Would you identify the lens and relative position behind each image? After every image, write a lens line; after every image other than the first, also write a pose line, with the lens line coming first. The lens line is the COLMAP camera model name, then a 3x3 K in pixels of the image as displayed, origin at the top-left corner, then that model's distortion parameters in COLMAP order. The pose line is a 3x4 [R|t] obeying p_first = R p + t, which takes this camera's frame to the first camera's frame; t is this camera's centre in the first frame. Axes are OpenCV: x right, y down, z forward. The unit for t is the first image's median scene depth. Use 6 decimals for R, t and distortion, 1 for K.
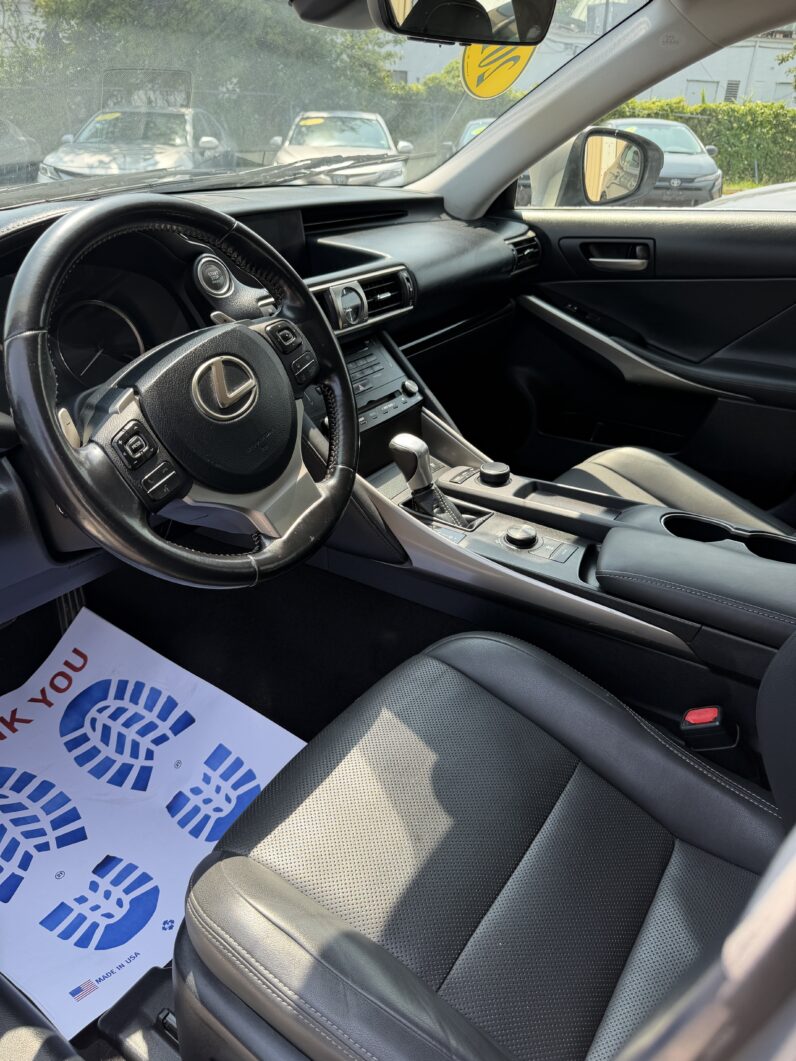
lens RADIAL K [[755.6, 0, 398.5], [0, 755.6, 531.2], [0, 0, 1]] dist [0.030438, -0.042074]
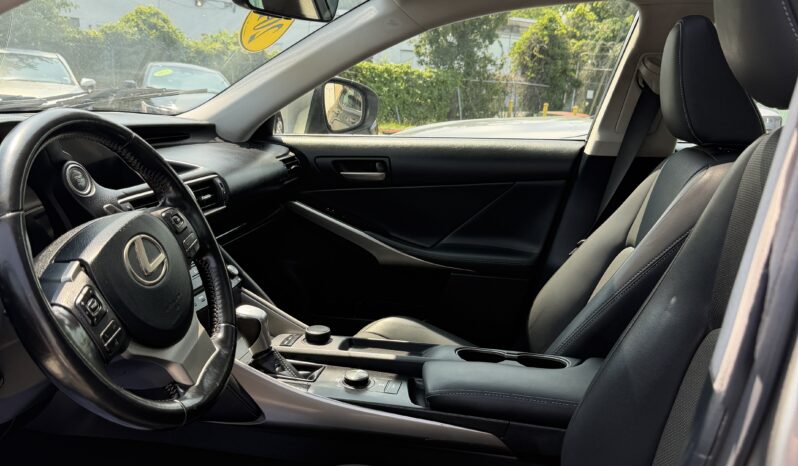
lens RADIAL K [[756.6, 0, 398.6], [0, 756.6, 236.0], [0, 0, 1]] dist [0.048612, 0.000000]
pose [[0.914498, -0.040750, 0.402533, -0.168481], [0.150424, 0.957840, -0.244776, 0.062770], [-0.375587, 0.284397, 0.882073, -0.108720]]
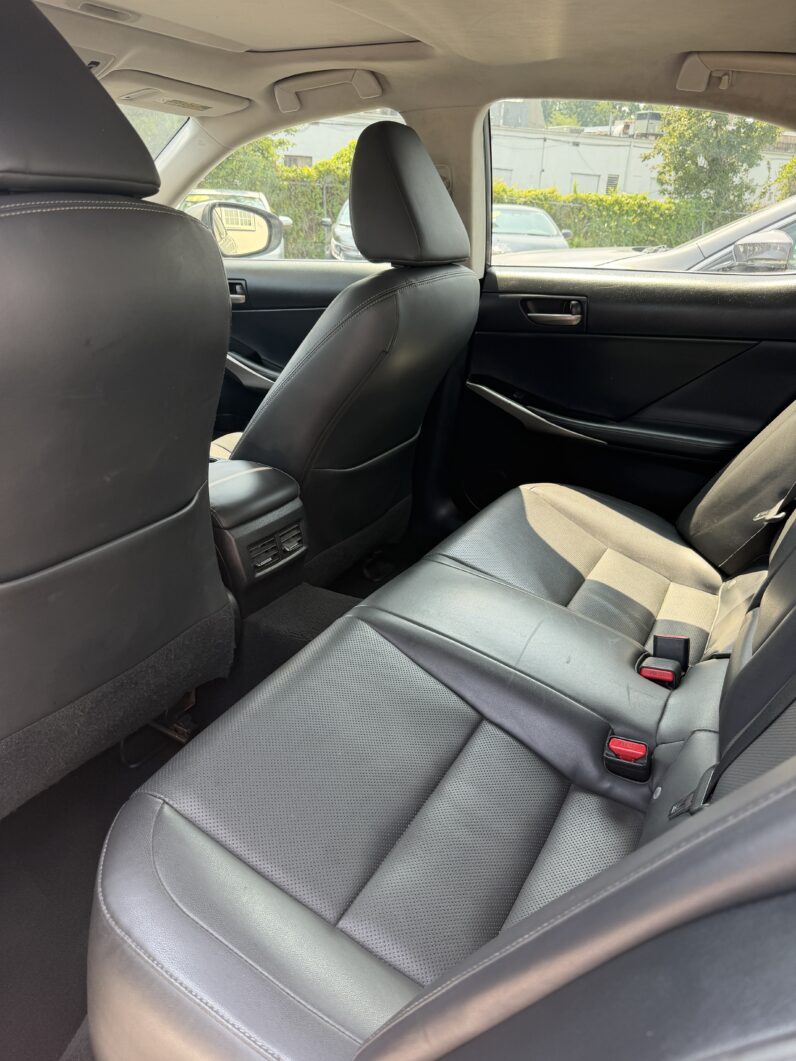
lens RADIAL K [[755.6, 0, 398.3], [0, 755.6, 528.3], [0, 0, 1]] dist [0.030438, -0.042074]
pose [[0.998053, 0.005489, 0.062123, 0.519059], [0.000107, 0.995967, -0.089716, 0.182616], [-0.062365, 0.089548, 0.994028, -0.336342]]
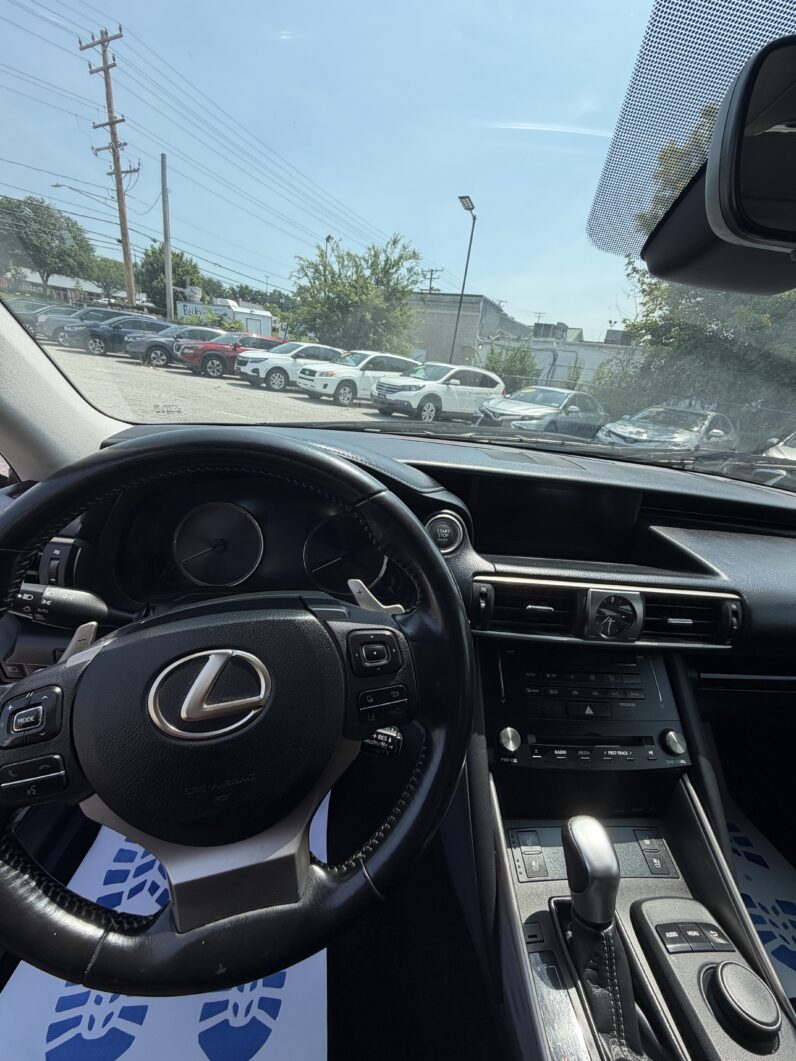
lens RADIAL K [[425.2, 0, 395.0], [0, 425.2, 524.0], [0, 0, 1]] dist [-0.002502, 0.000370]
pose [[0.631148, 0.327602, -0.703085, 0.052703], [-0.474397, 0.880170, -0.015745, -0.193719], [0.613677, 0.343479, 0.710931, 0.367061]]
